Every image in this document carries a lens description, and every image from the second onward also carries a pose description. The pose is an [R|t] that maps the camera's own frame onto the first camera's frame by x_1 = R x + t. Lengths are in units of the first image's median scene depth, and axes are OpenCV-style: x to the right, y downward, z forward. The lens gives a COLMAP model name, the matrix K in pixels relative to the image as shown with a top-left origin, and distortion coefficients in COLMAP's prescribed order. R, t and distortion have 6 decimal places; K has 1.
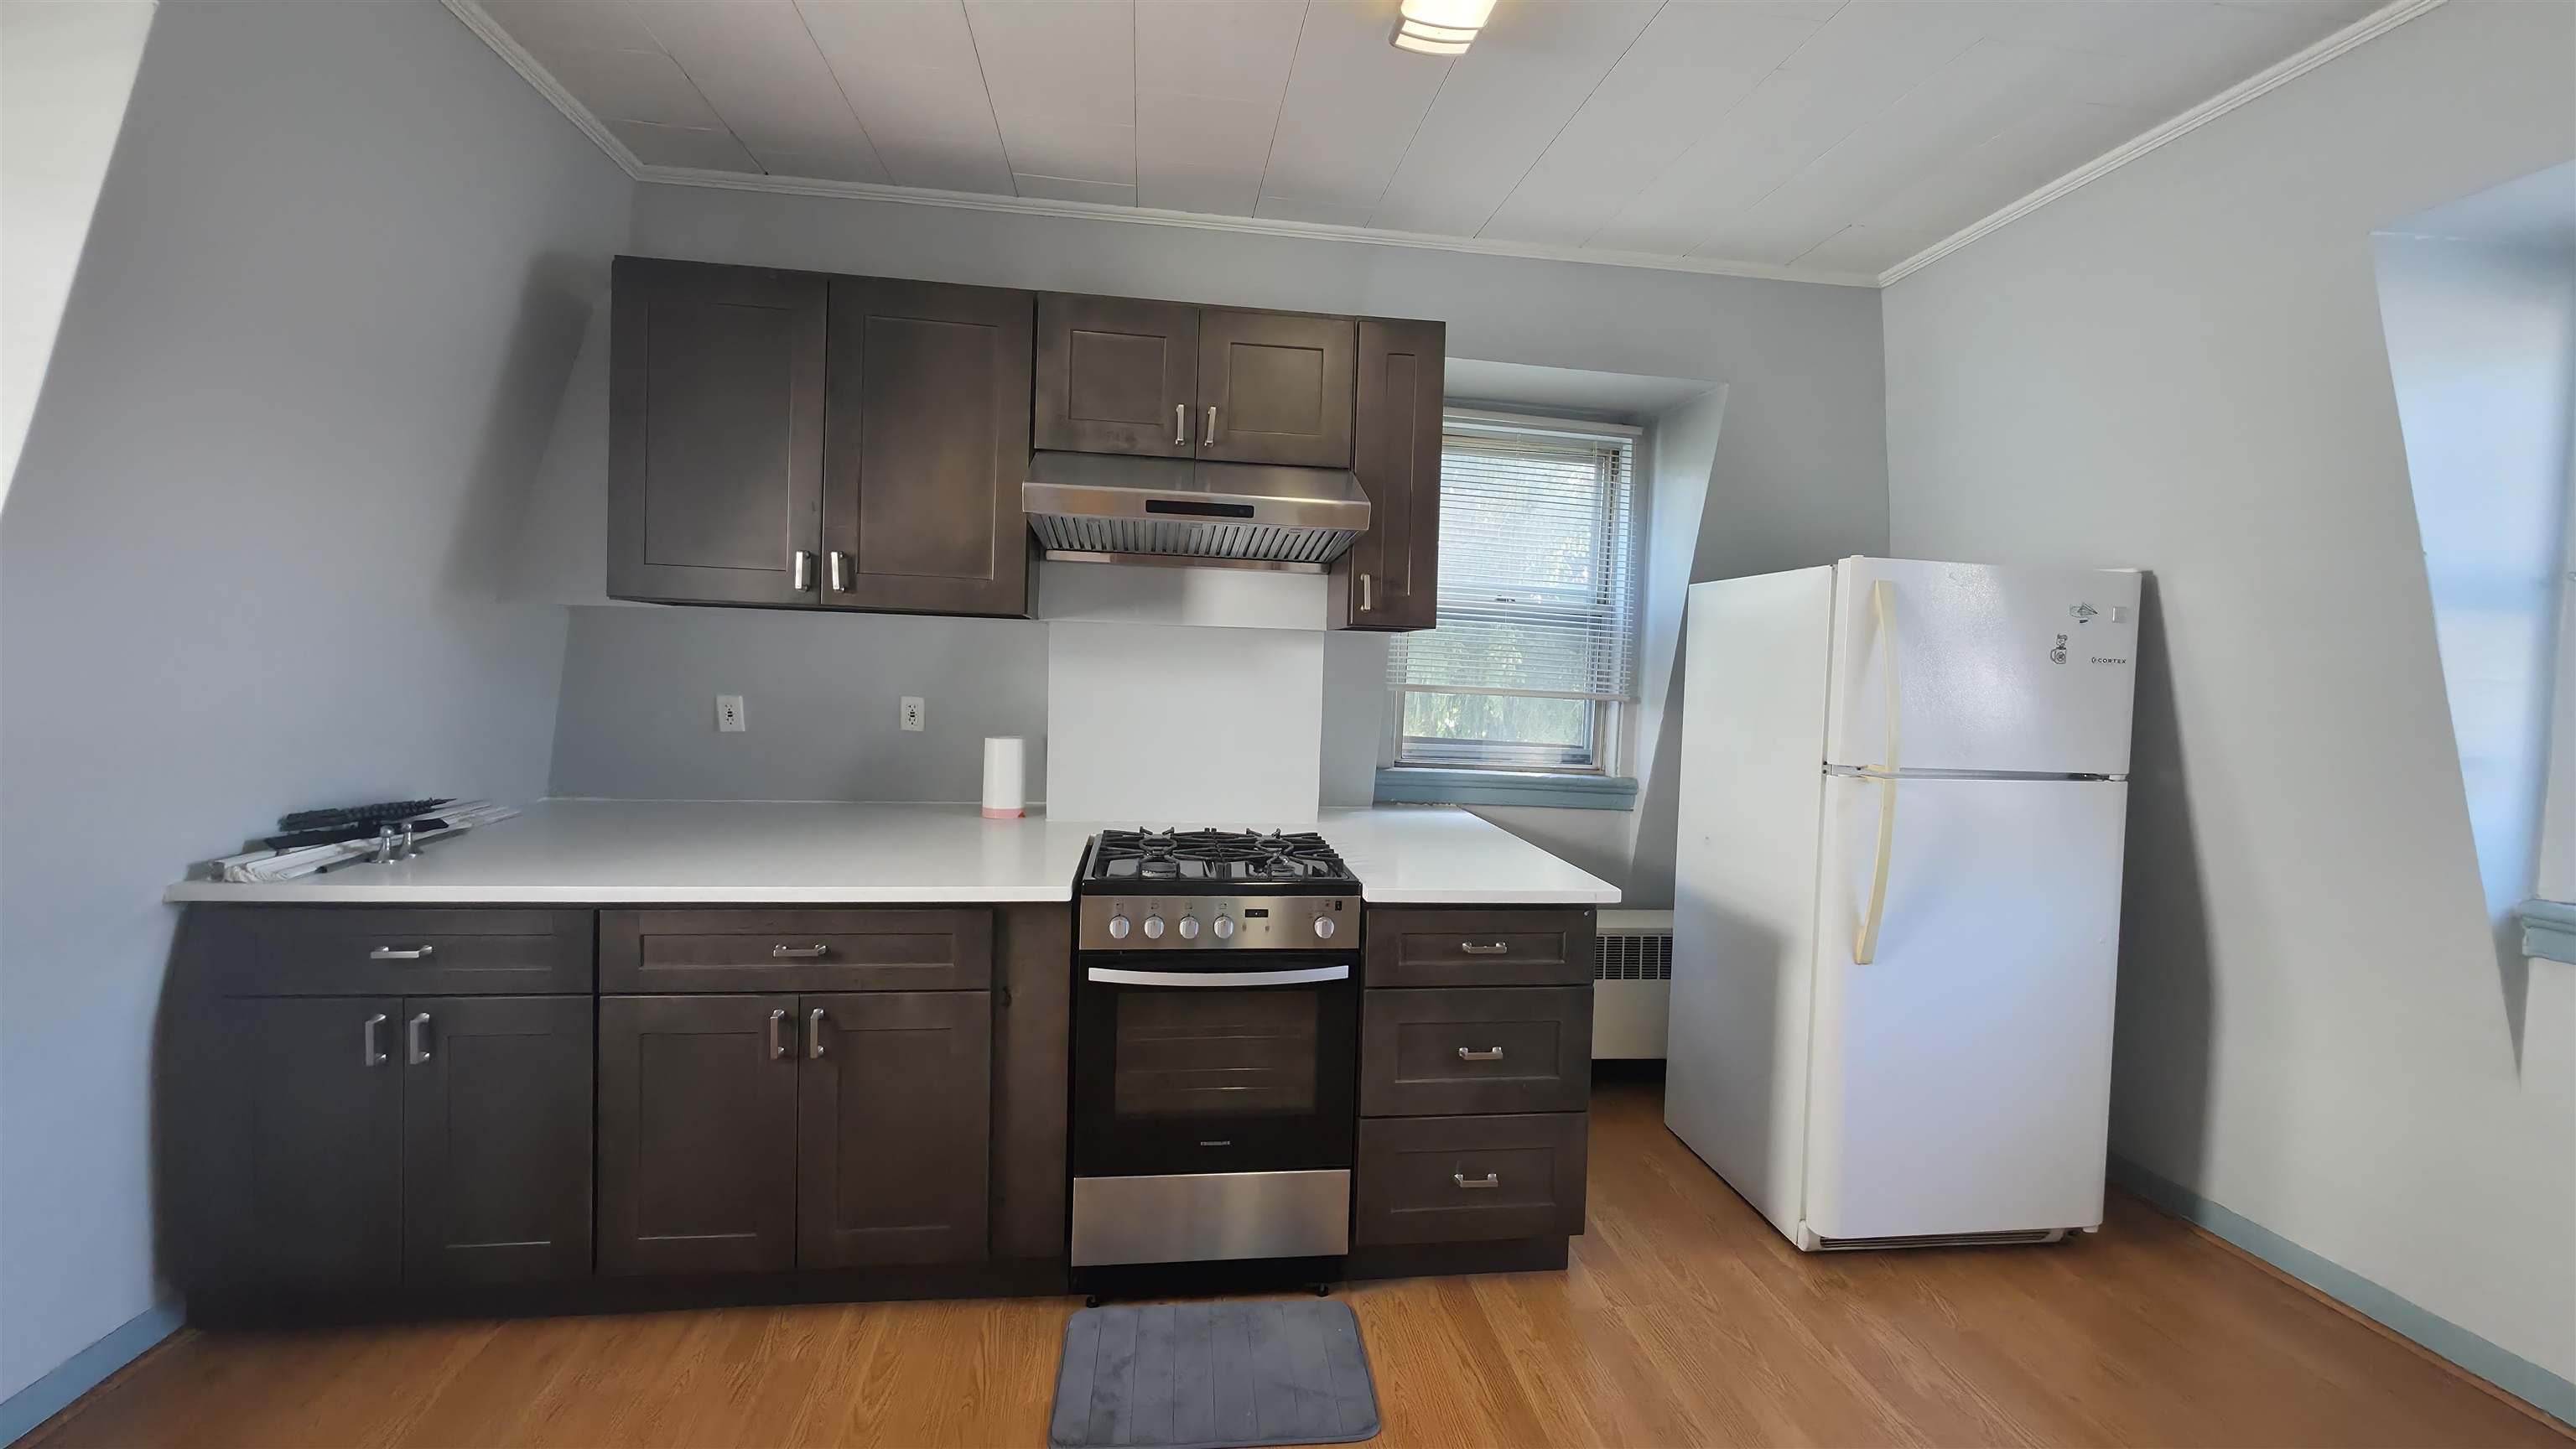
lens RADIAL K [[1030.1, 0, 1285.7], [0, 1030.1, 702.9], [0, 0, 1]] dist [0.001137, -0.000283]
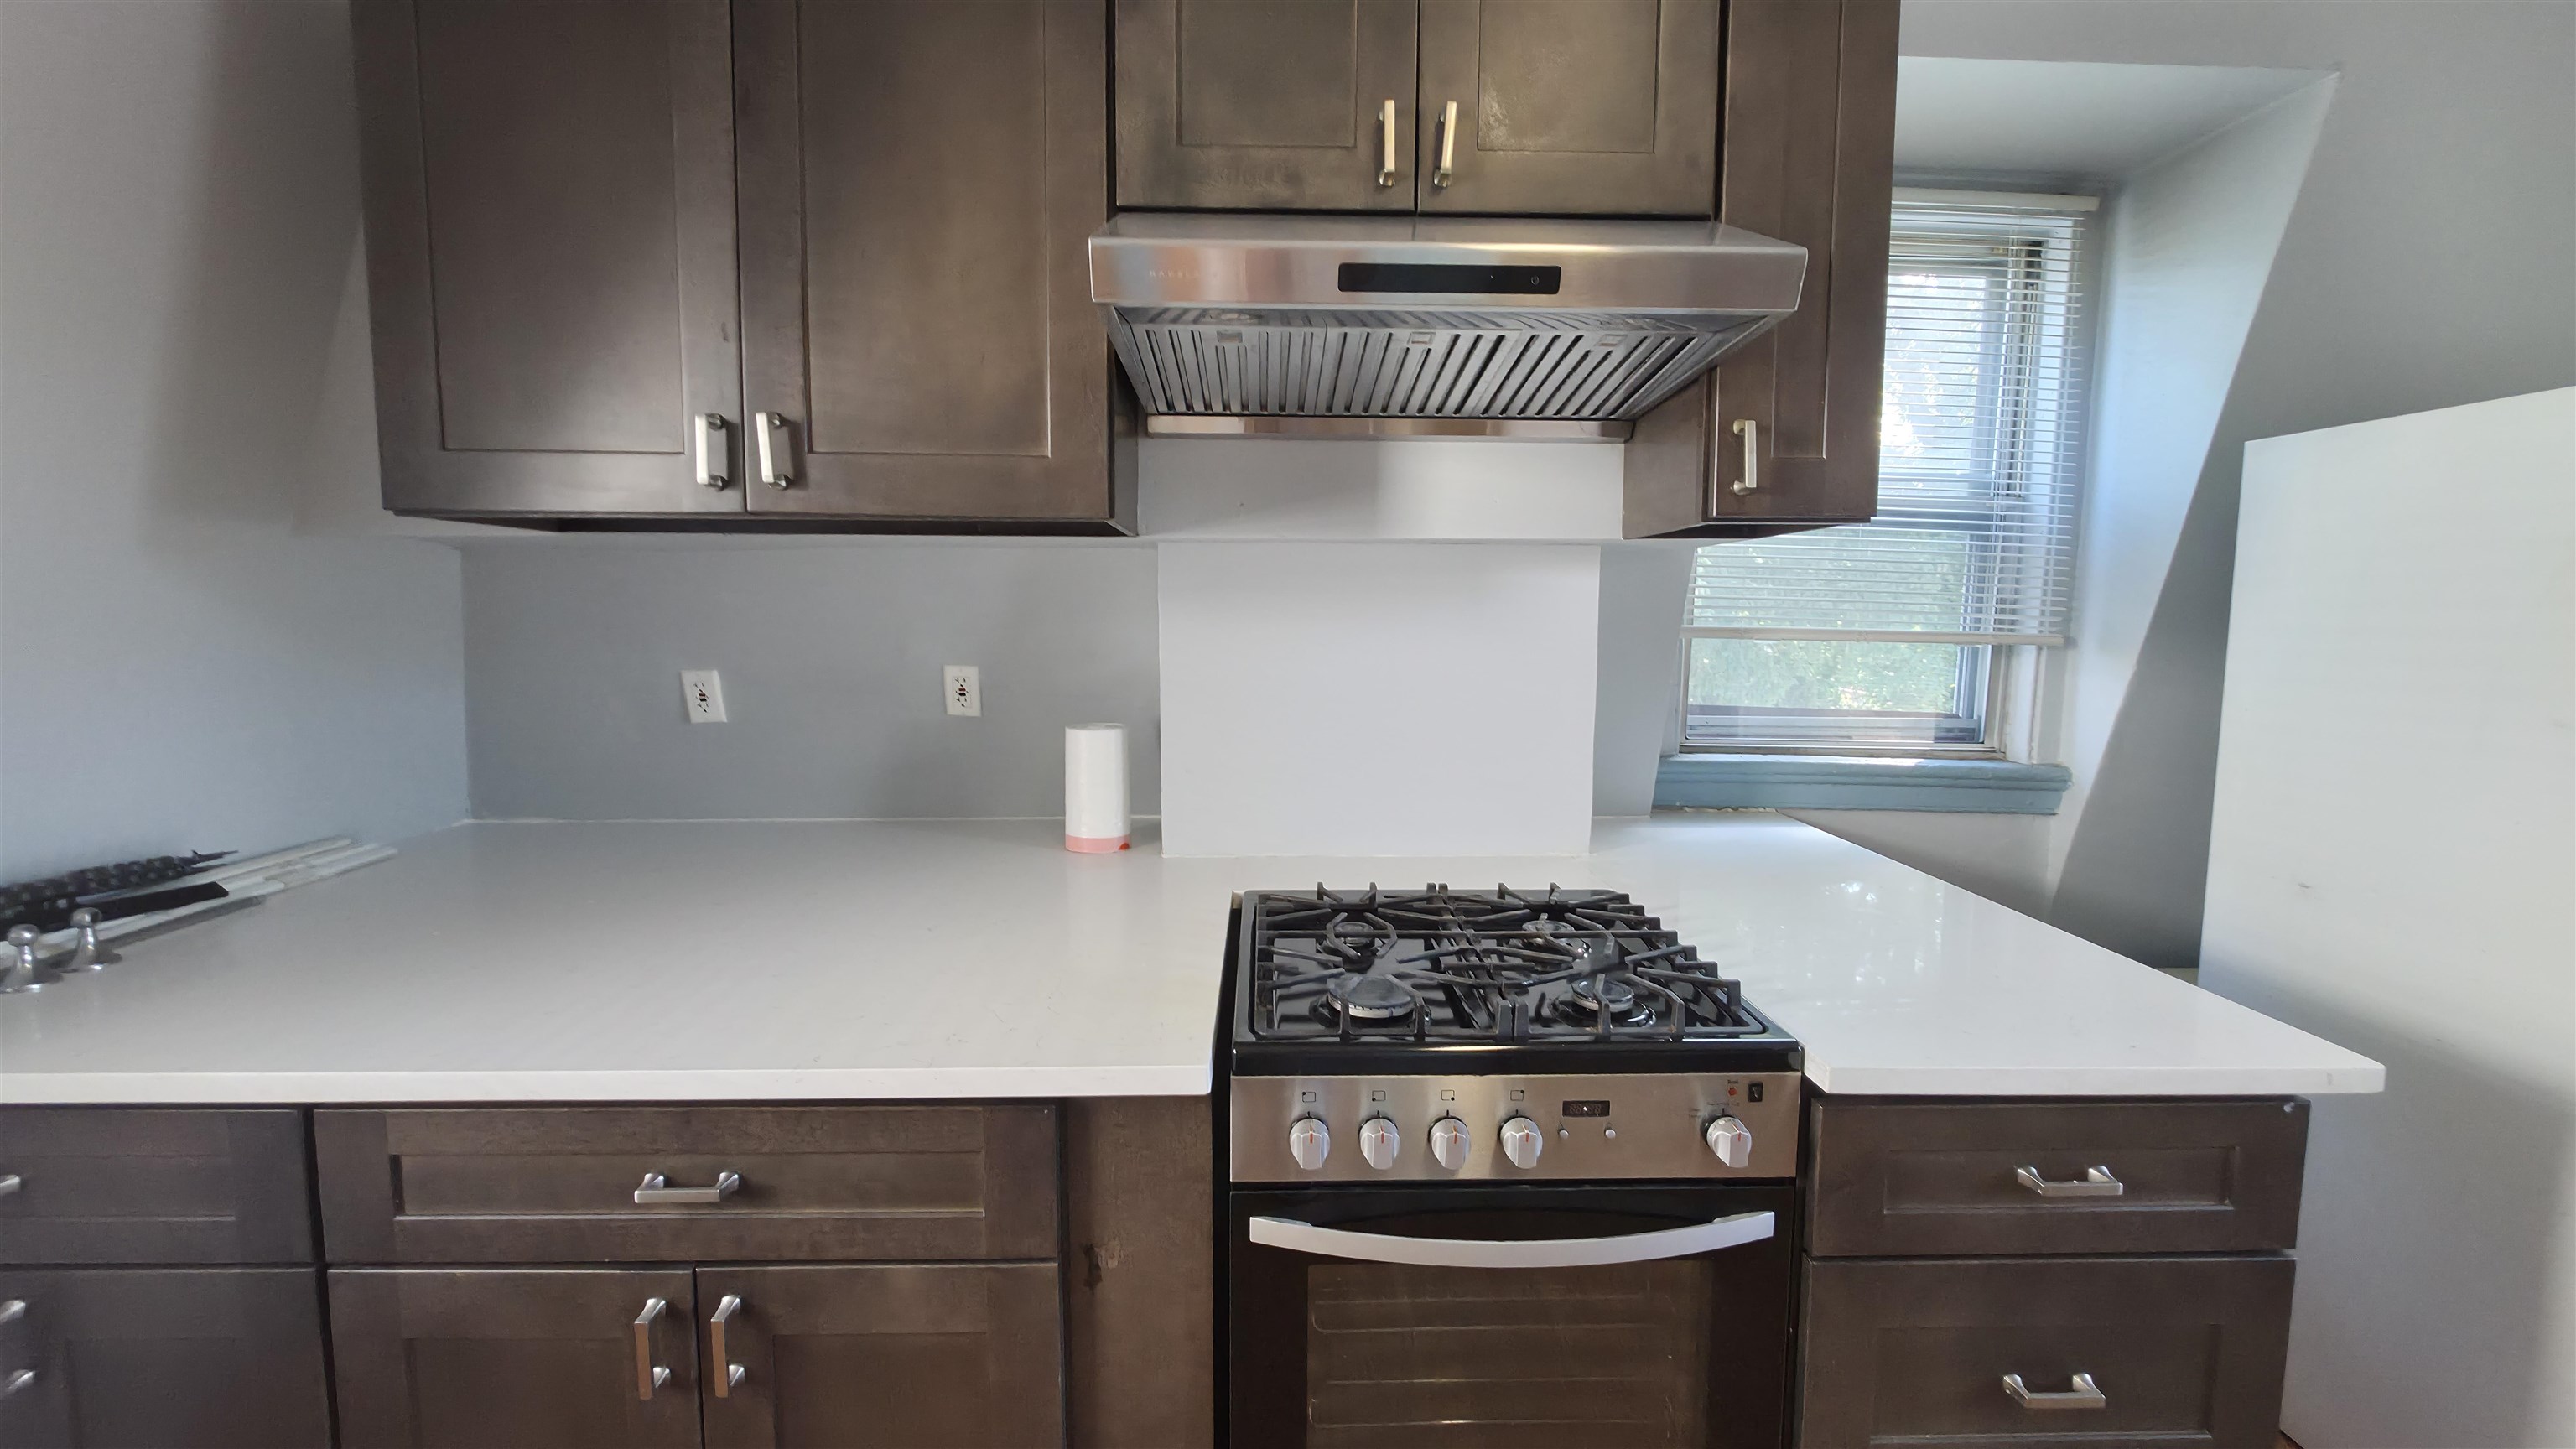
lens RADIAL K [[1030.1, 0, 1285.7], [0, 1030.1, 702.9], [0, 0, 1]] dist [0.001137, -0.000283]
pose [[0.993434, -0.017419, -0.113069, -0.100774], [0.023389, 0.998389, 0.051693, -0.014658], [0.111986, -0.053998, 0.992242, 0.464483]]
